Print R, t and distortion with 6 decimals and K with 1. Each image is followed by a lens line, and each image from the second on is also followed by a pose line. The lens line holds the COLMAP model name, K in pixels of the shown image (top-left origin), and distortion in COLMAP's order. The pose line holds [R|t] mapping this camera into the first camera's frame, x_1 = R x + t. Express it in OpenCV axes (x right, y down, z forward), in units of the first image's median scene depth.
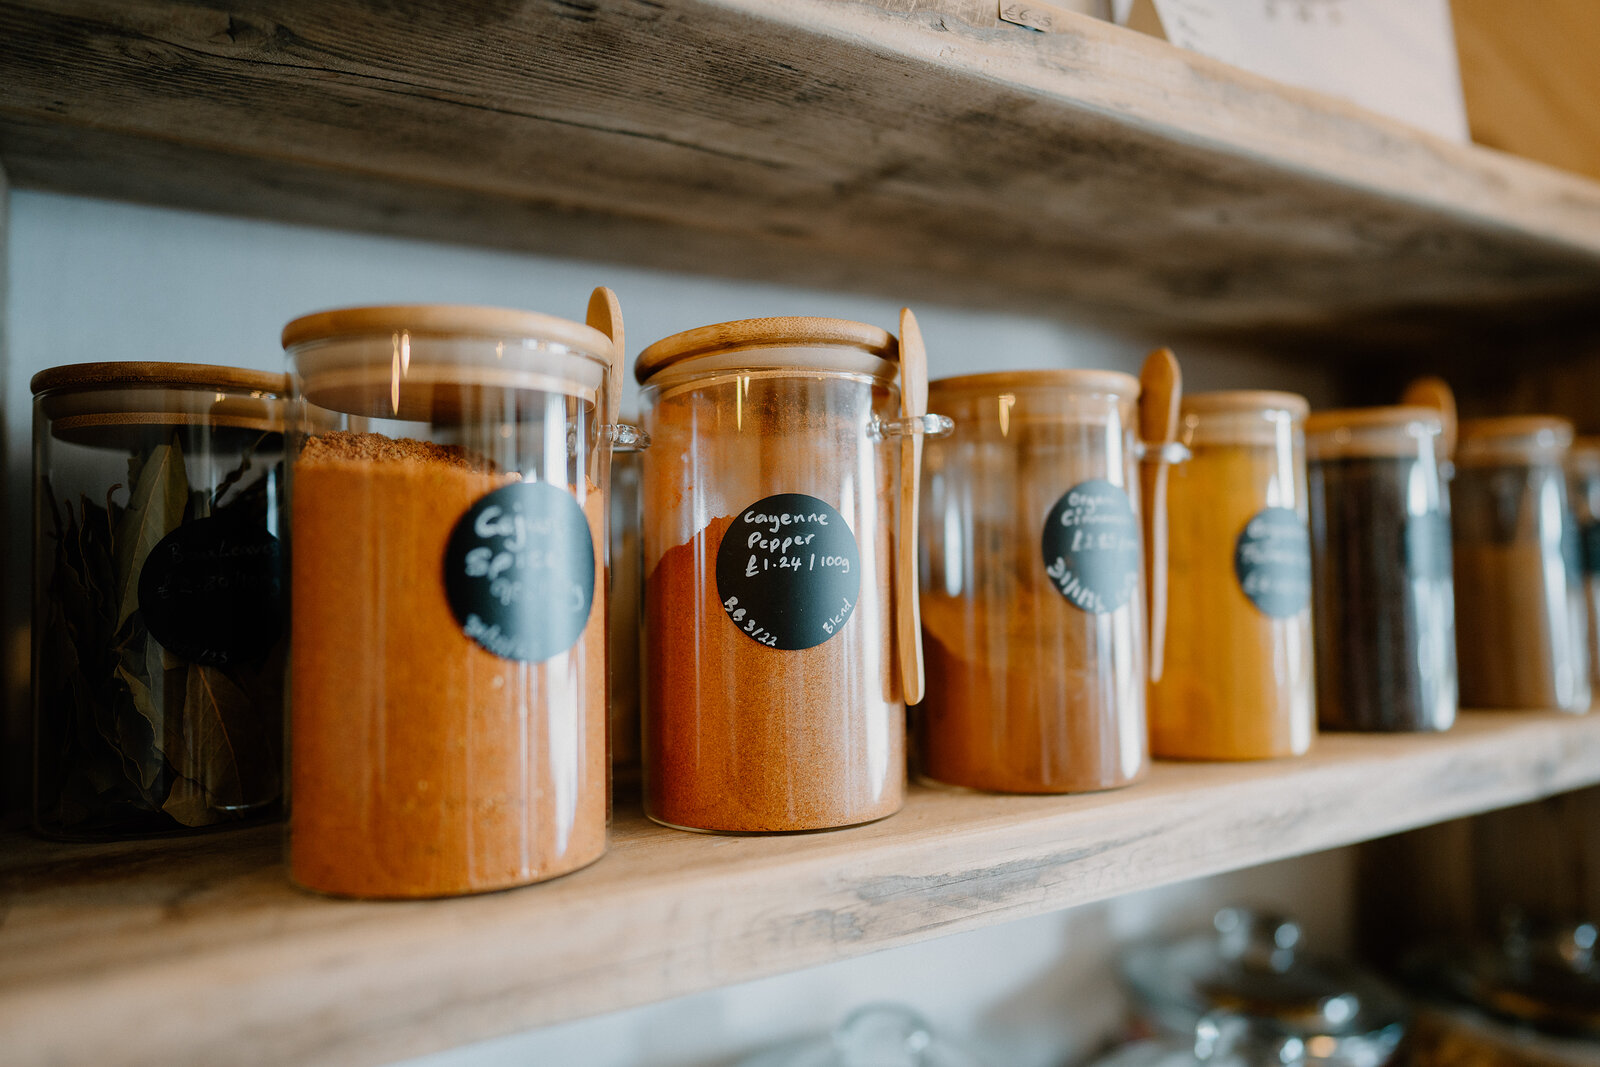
lens RADIAL K [[1060.4, 0, 789.2], [0, 1060.4, 525.0], [0, 0, 1]] dist [-0.037136, 0.048959]
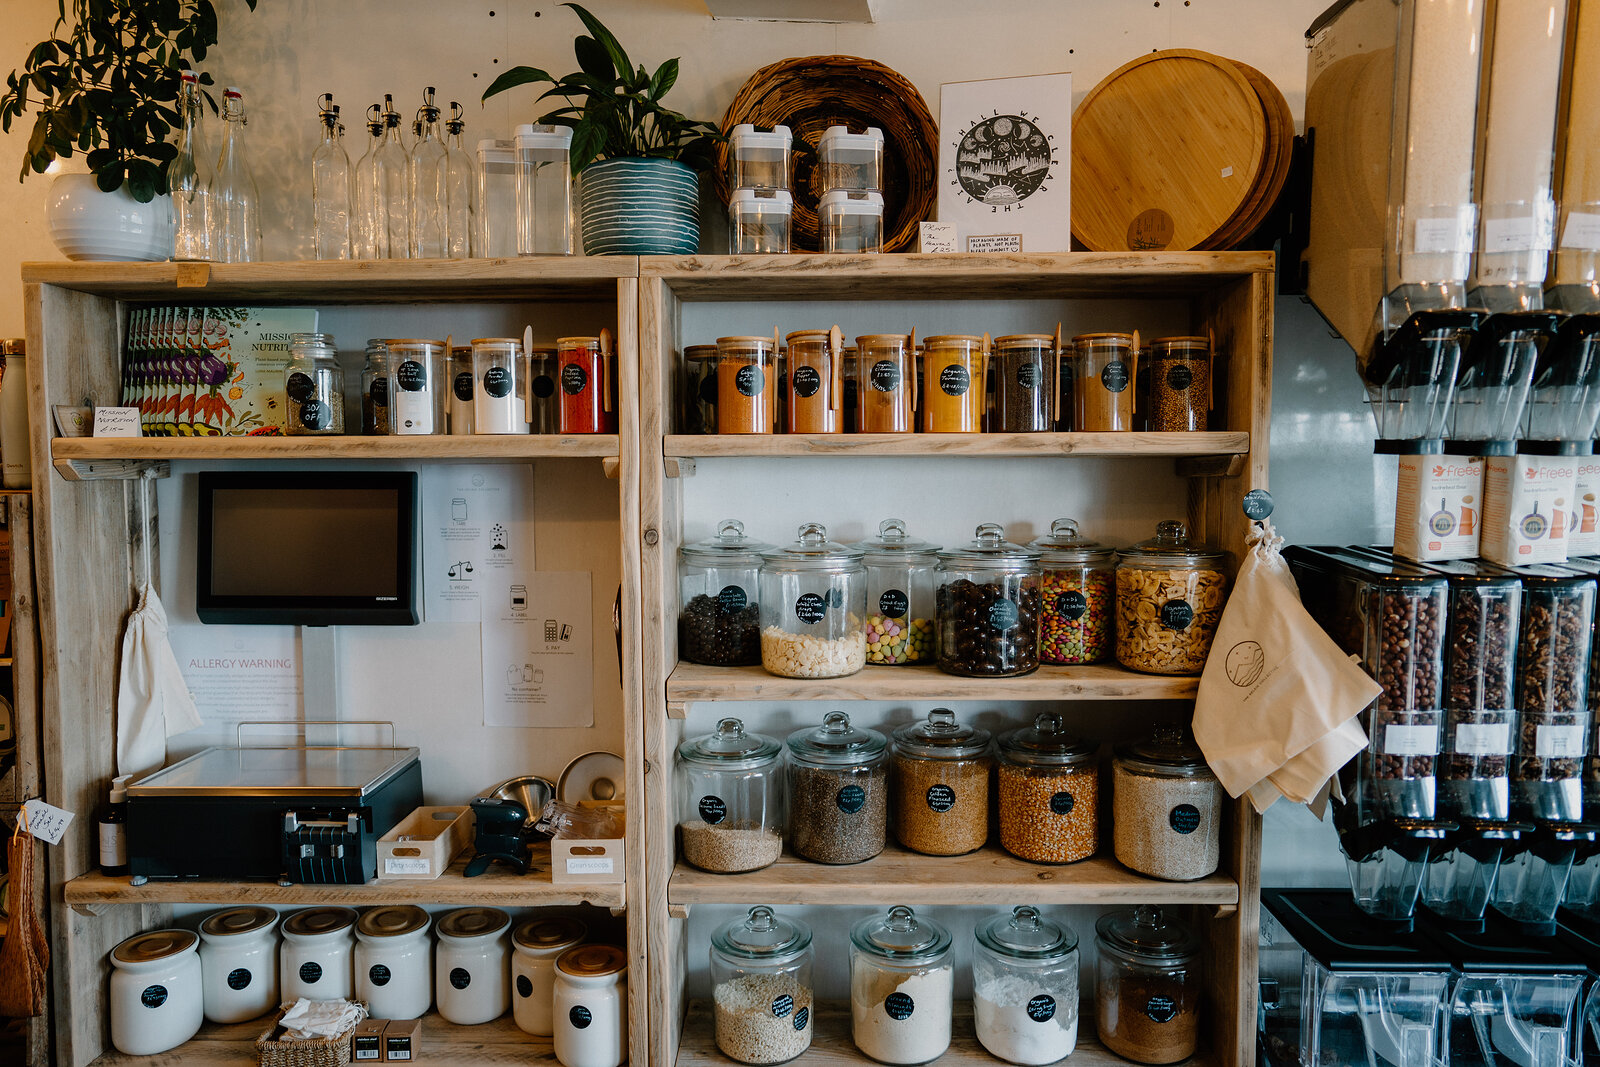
lens RADIAL K [[1060.4, 0, 789.2], [0, 1060.4, 525.0], [0, 0, 1]] dist [-0.037136, 0.048959]
pose [[0.849416, 0.043048, -0.525965, 2.583294], [0.013208, 0.994621, 0.102736, 0.199986], [0.527558, -0.094212, 0.844279, -3.317822]]
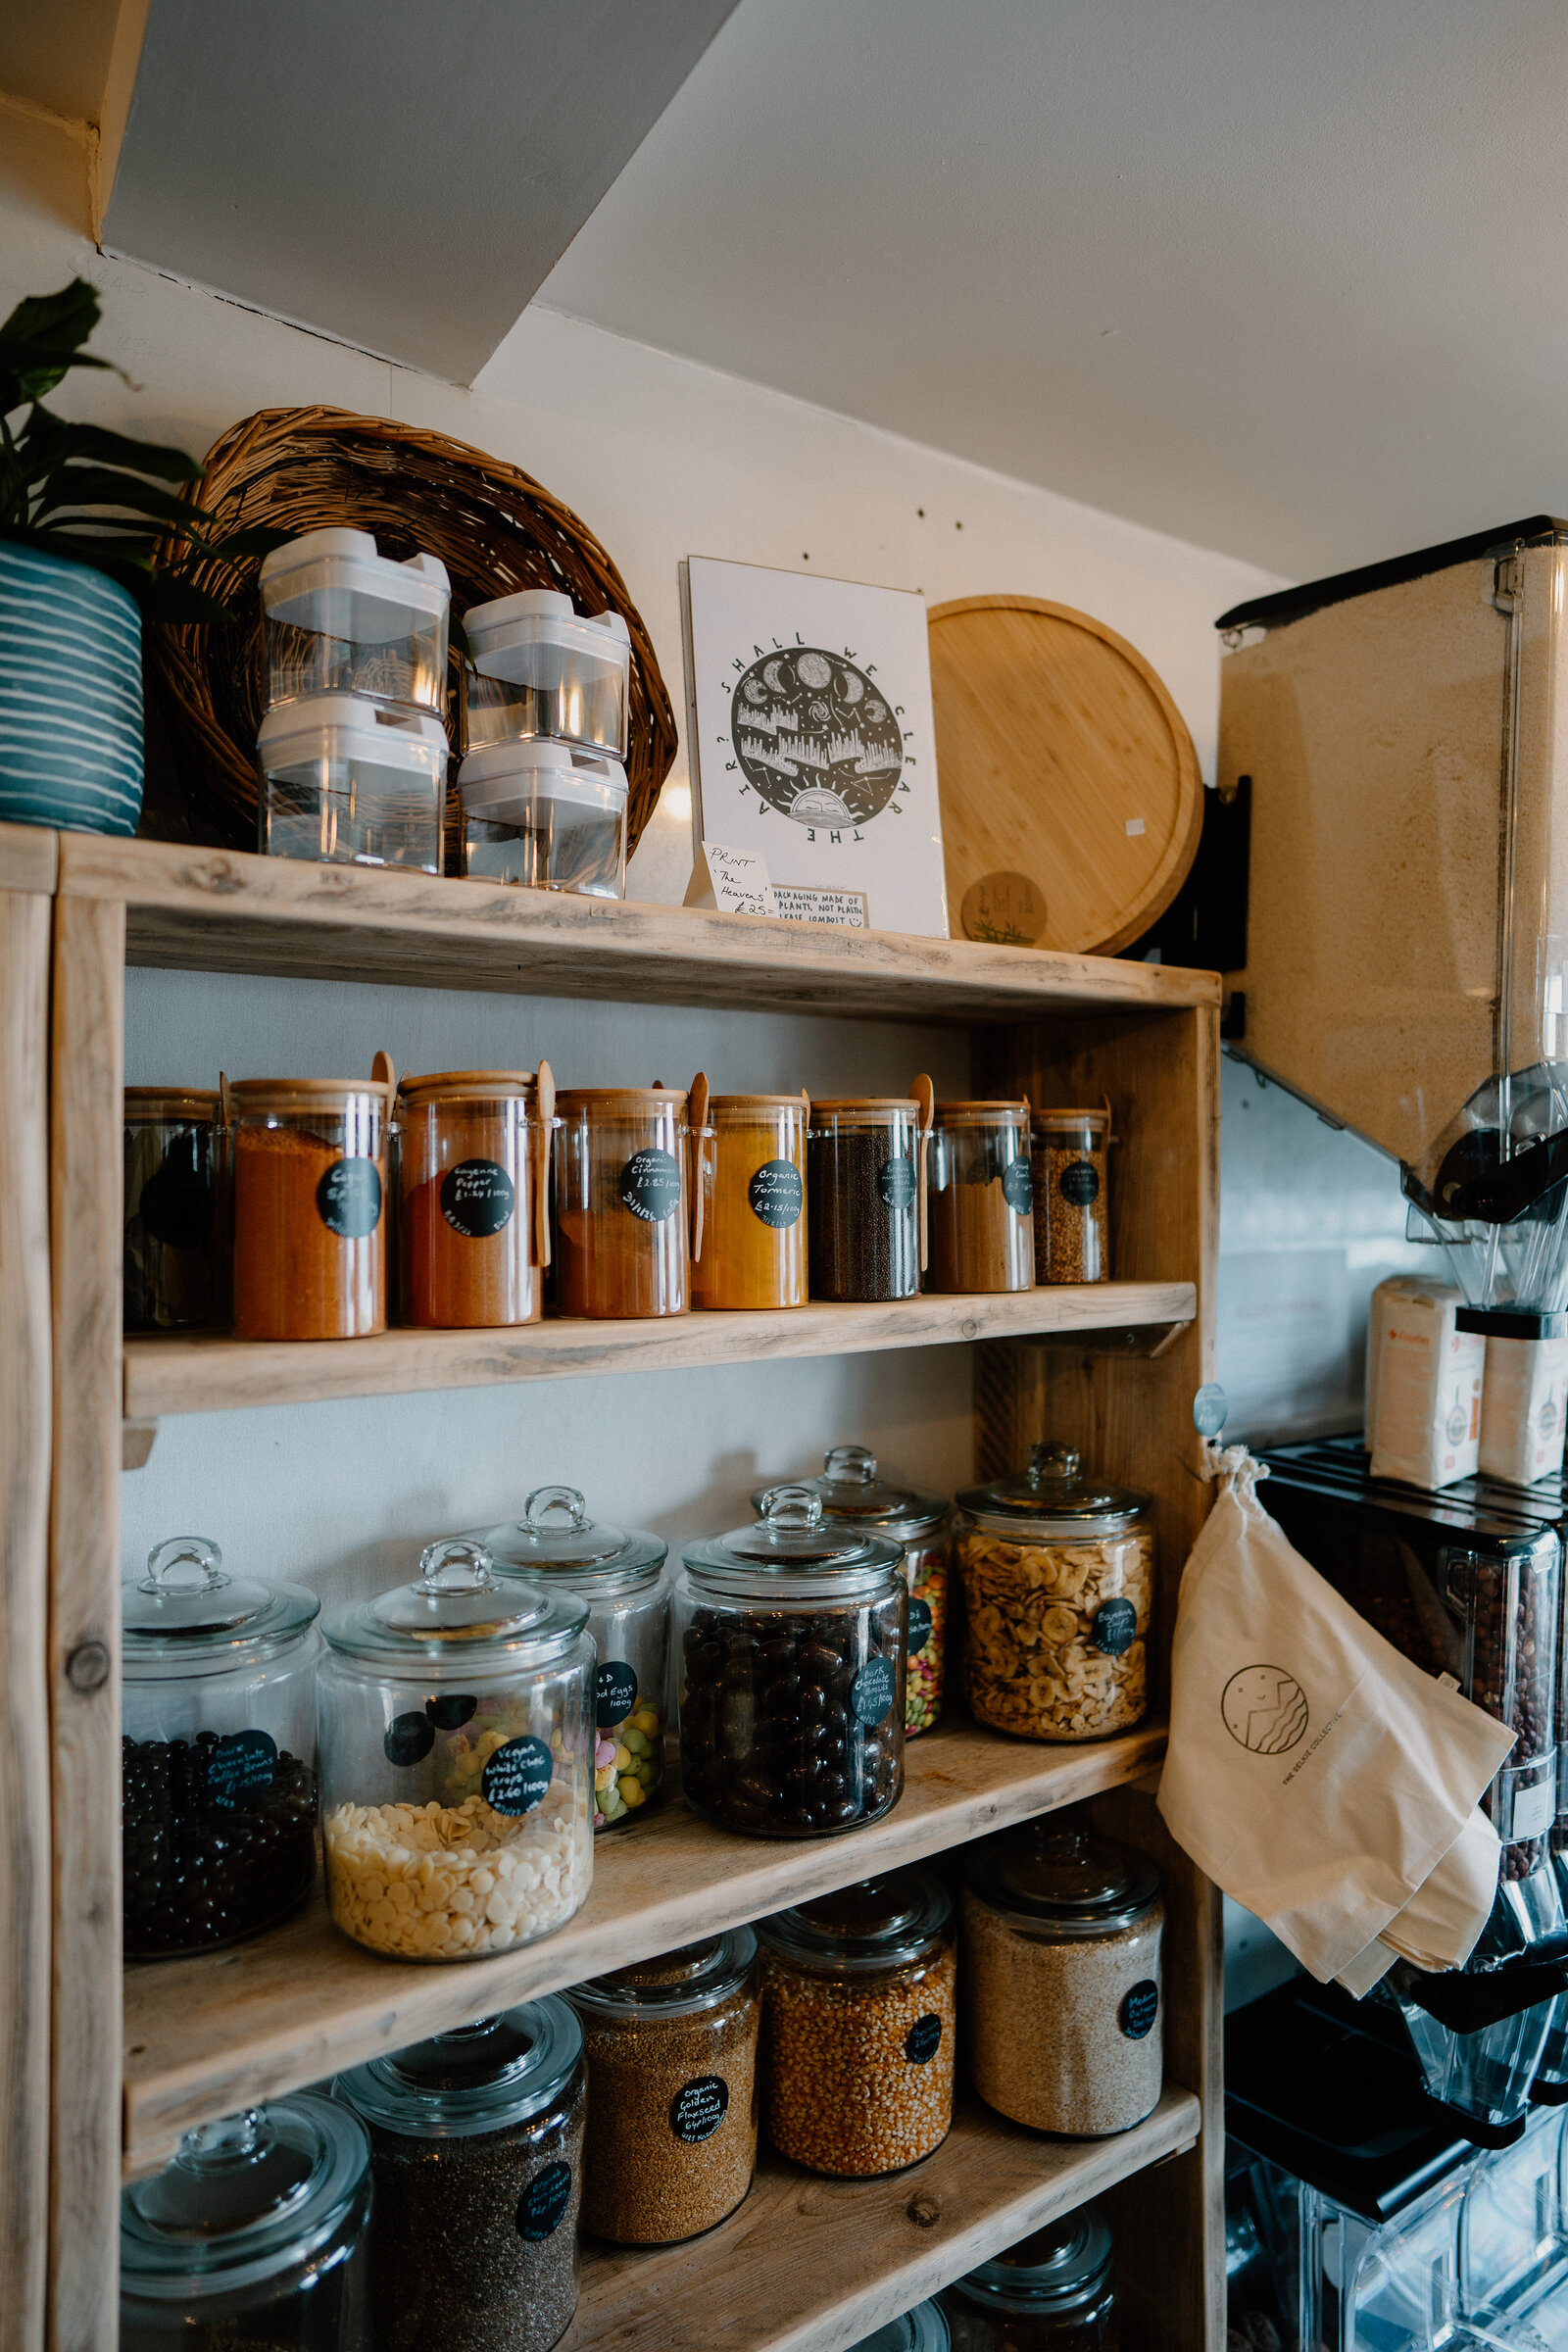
lens RADIAL K [[1558.8, 0, 753.4], [0, 1558.8, 1166.4], [0, 0, 1]] dist [-0.037136, 0.048959]
pose [[0.993877, 0.010840, 0.109959, 0.192607], [-0.014198, 0.999455, 0.029803, -0.110705], [-0.109576, -0.031181, 0.993489, -1.967999]]
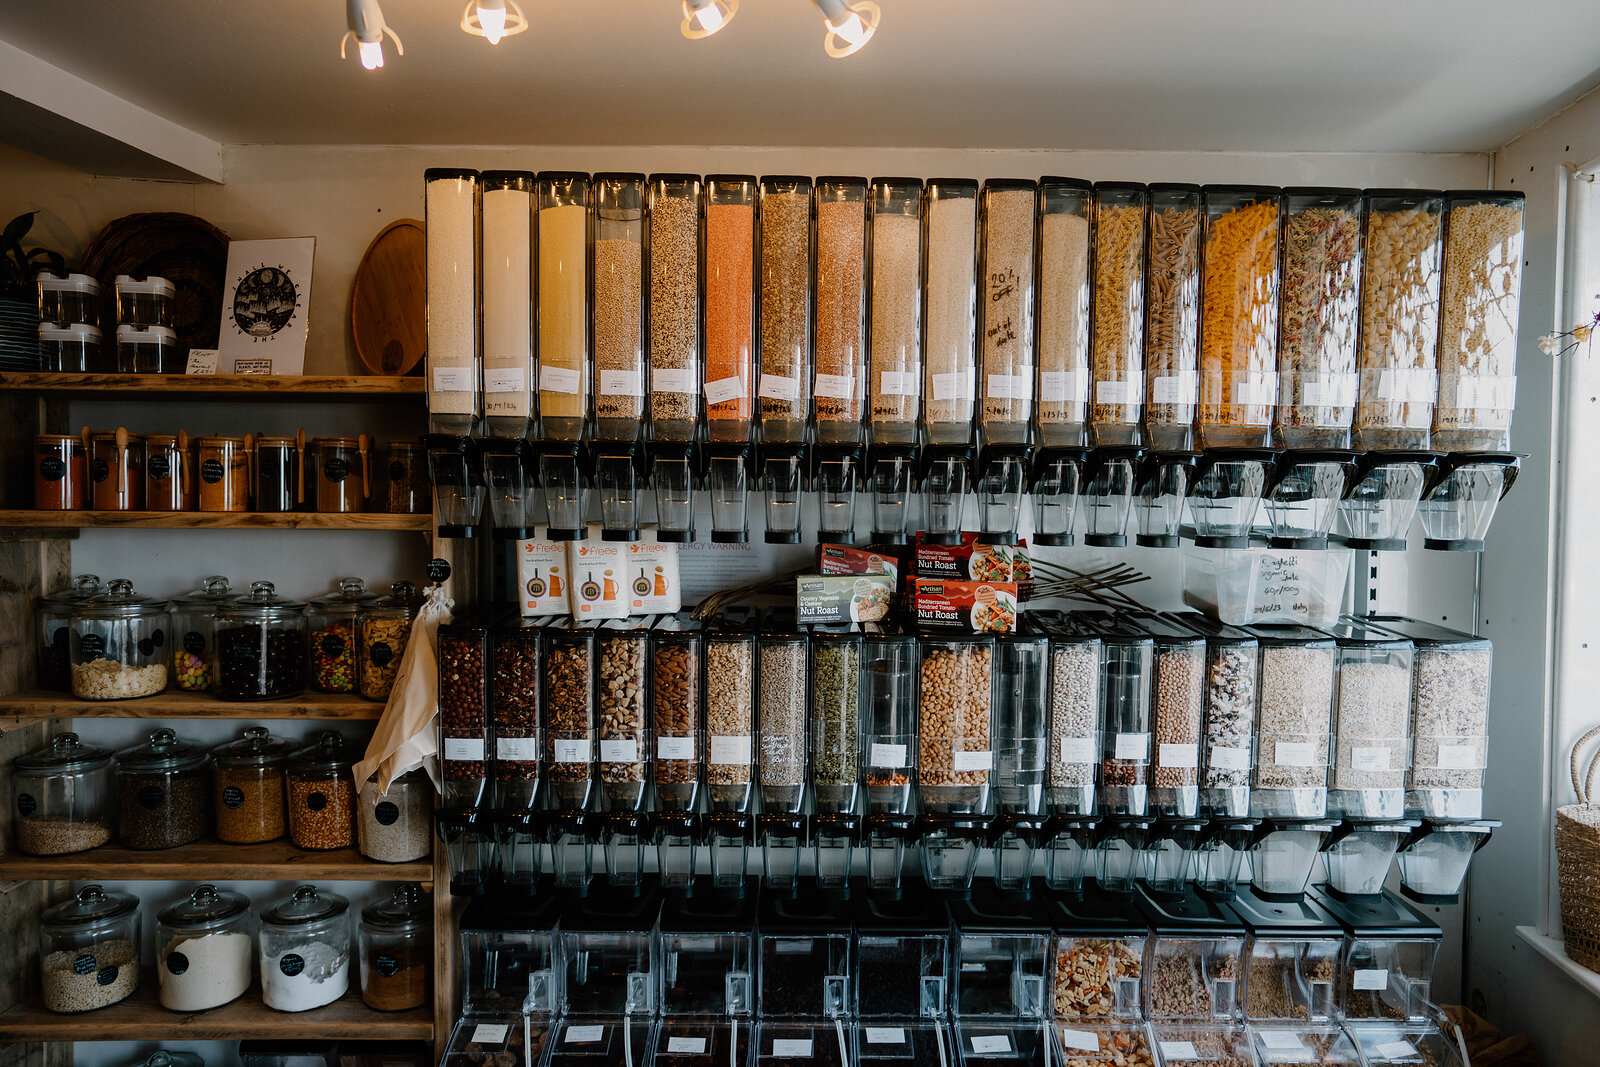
lens RADIAL K [[1060.4, 0, 789.2], [0, 1060.4, 525.0], [0, 0, 1]] dist [-0.037136, 0.048959]
pose [[0.866254, 0.036983, -0.498233, 6.849487], [-0.003545, 0.997686, 0.067893, -0.074176], [0.499591, -0.057046, 0.864381, -2.472108]]
